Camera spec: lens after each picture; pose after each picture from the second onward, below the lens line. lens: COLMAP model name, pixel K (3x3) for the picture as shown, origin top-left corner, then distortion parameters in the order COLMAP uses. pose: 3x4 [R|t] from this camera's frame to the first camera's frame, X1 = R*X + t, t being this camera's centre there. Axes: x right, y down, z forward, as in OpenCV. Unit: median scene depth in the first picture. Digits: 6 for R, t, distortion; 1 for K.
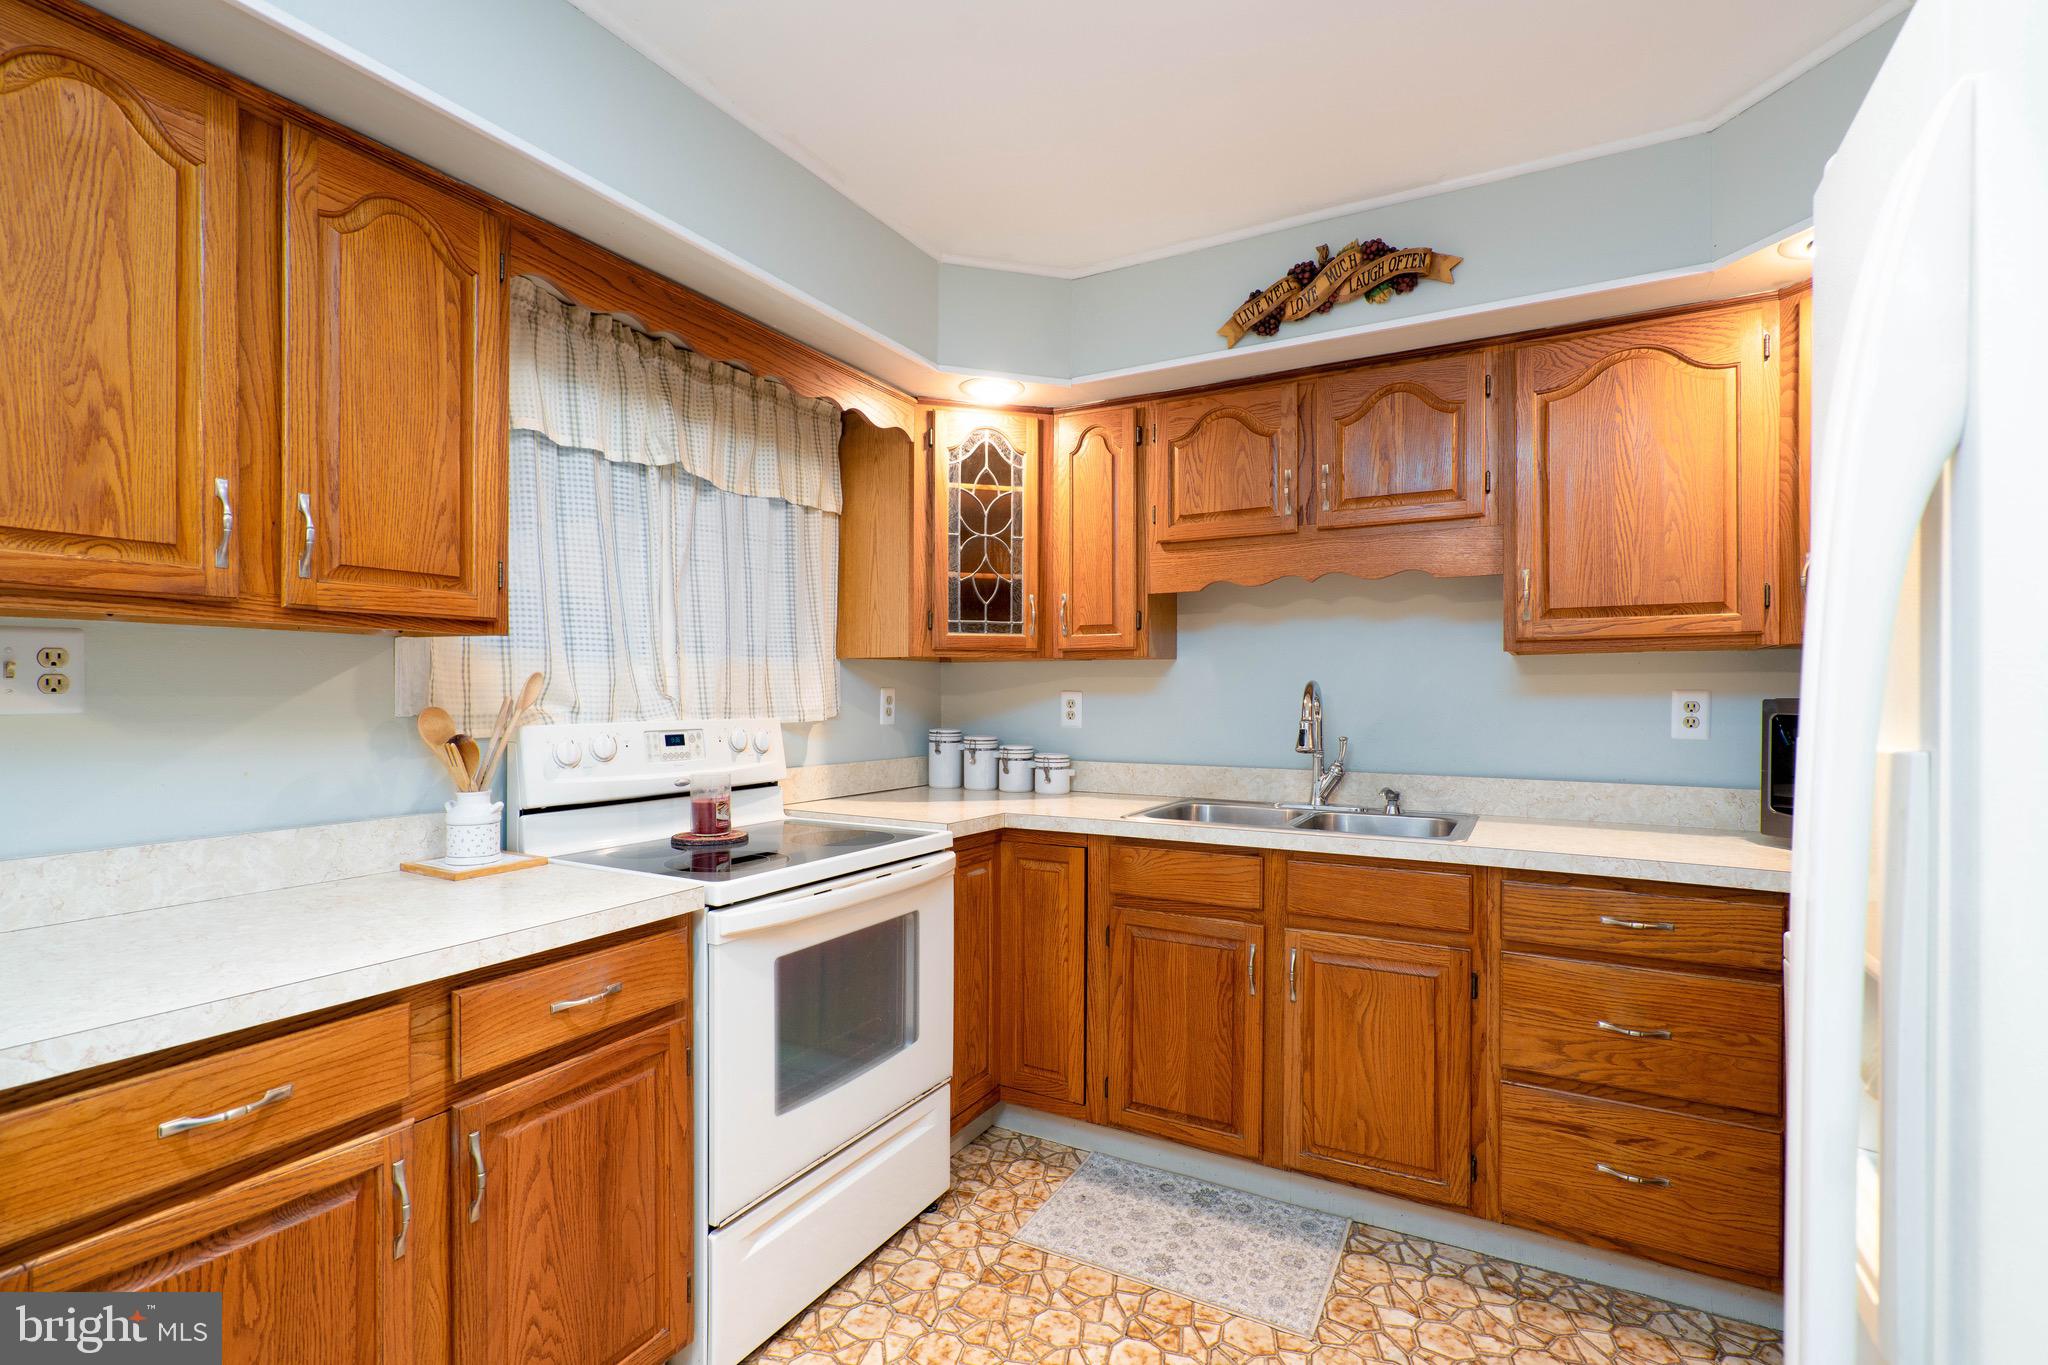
lens RADIAL K [[940.4, 0, 1016.2], [0, 940.4, 686.4], [0, 0, 1]] dist [-0.003092, 0.001120]
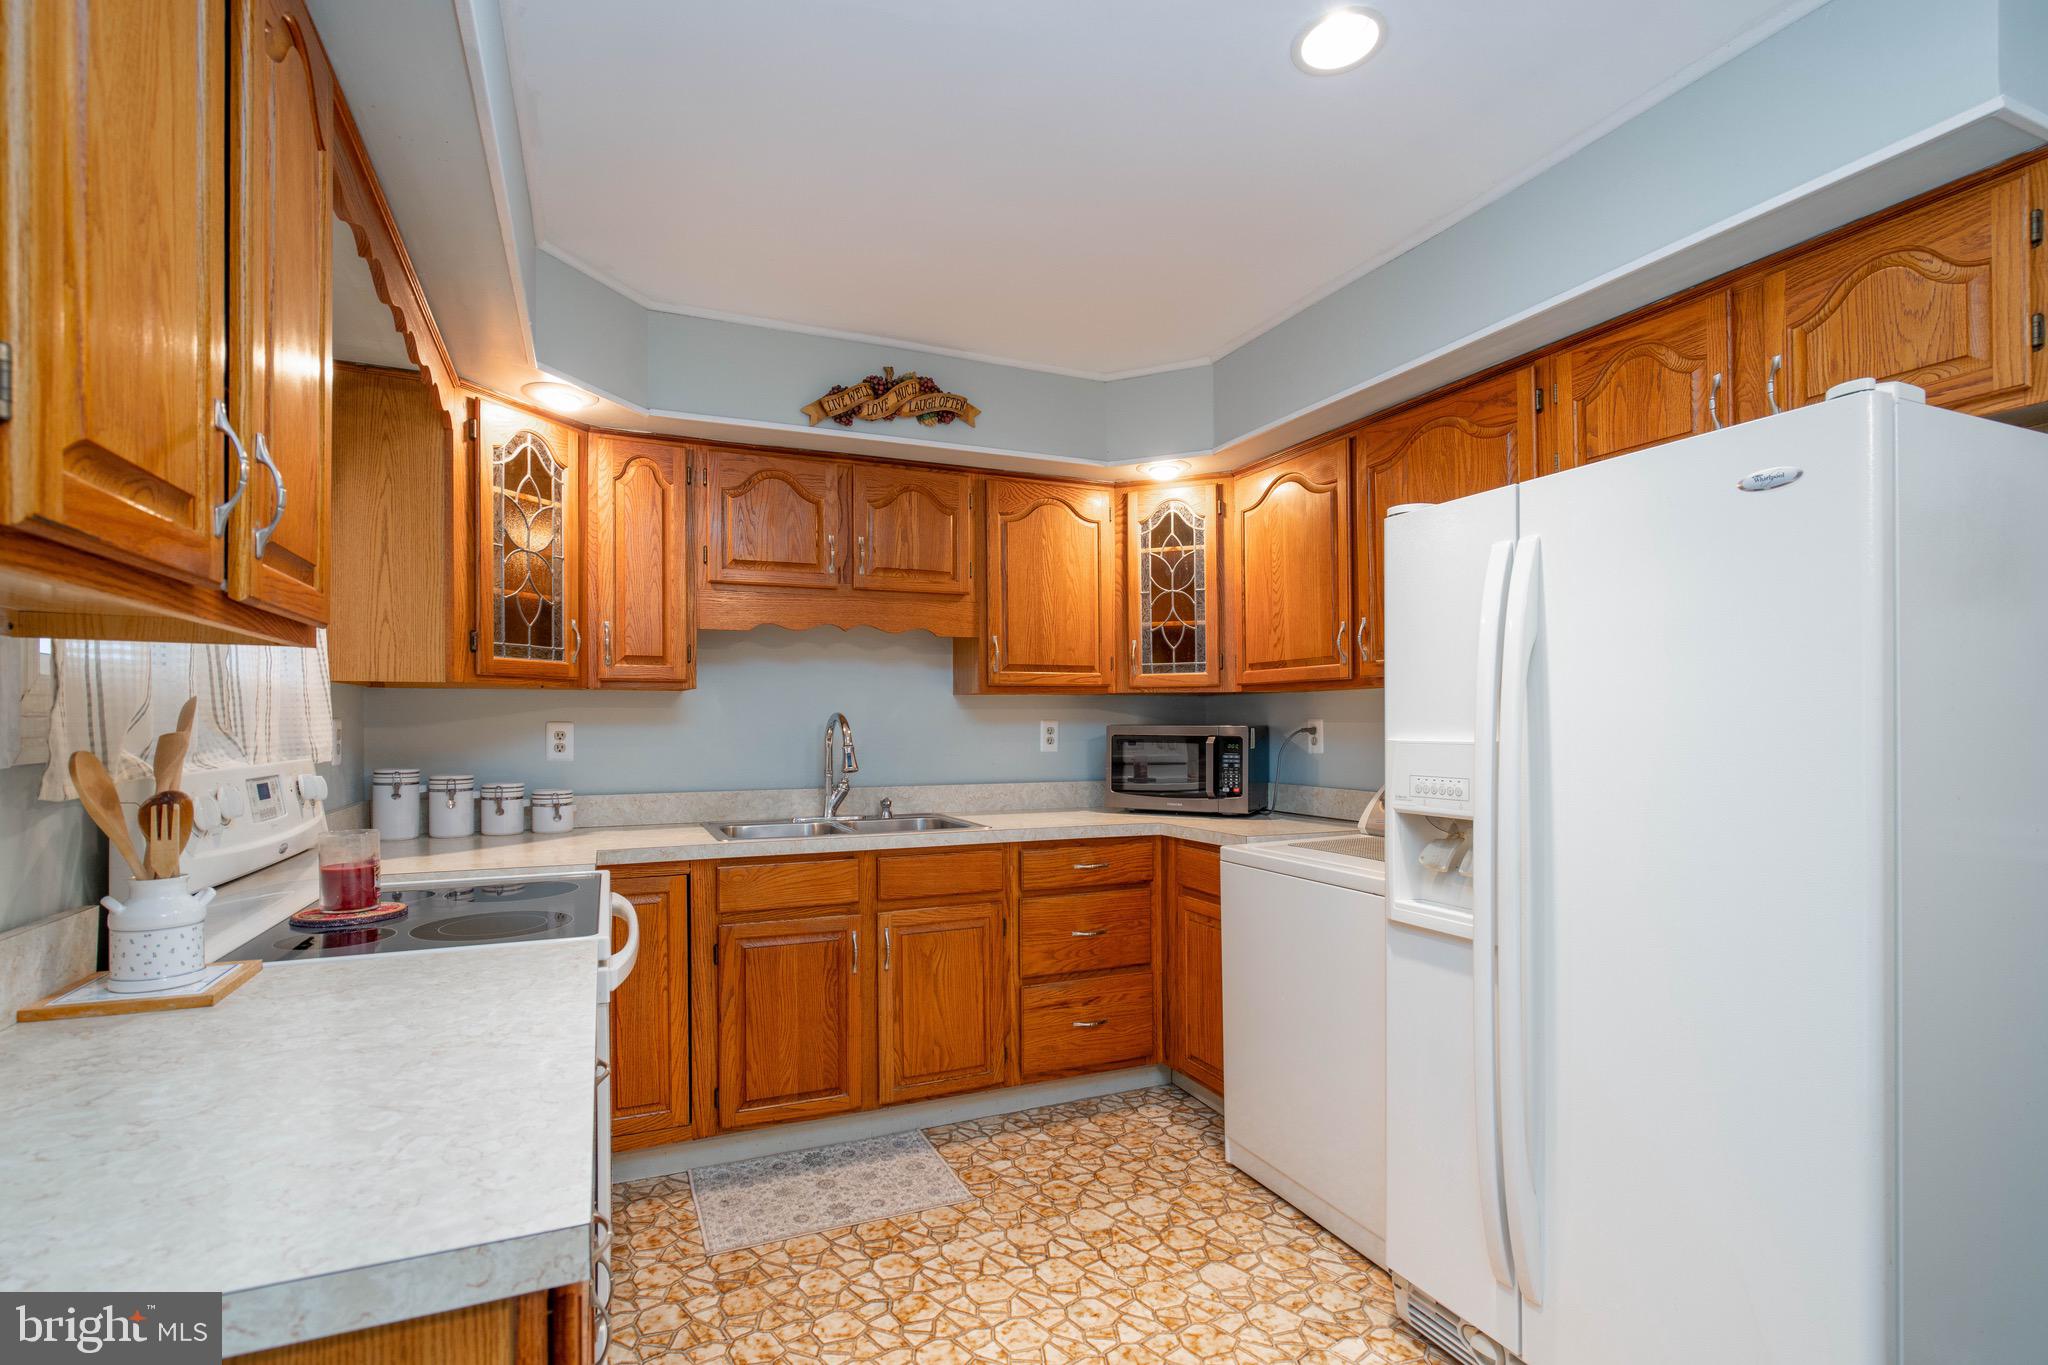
lens RADIAL K [[960.9, 0, 1006.9], [0, 960.9, 712.6], [0, 0, 1]] dist [-0.001628, 0.000816]
pose [[0.608821, 0.003127, 0.793302, -0.627765], [-0.002315, 0.999995, -0.002165, -0.004839], [-0.793305, -0.000518, 0.608825, 0.096344]]
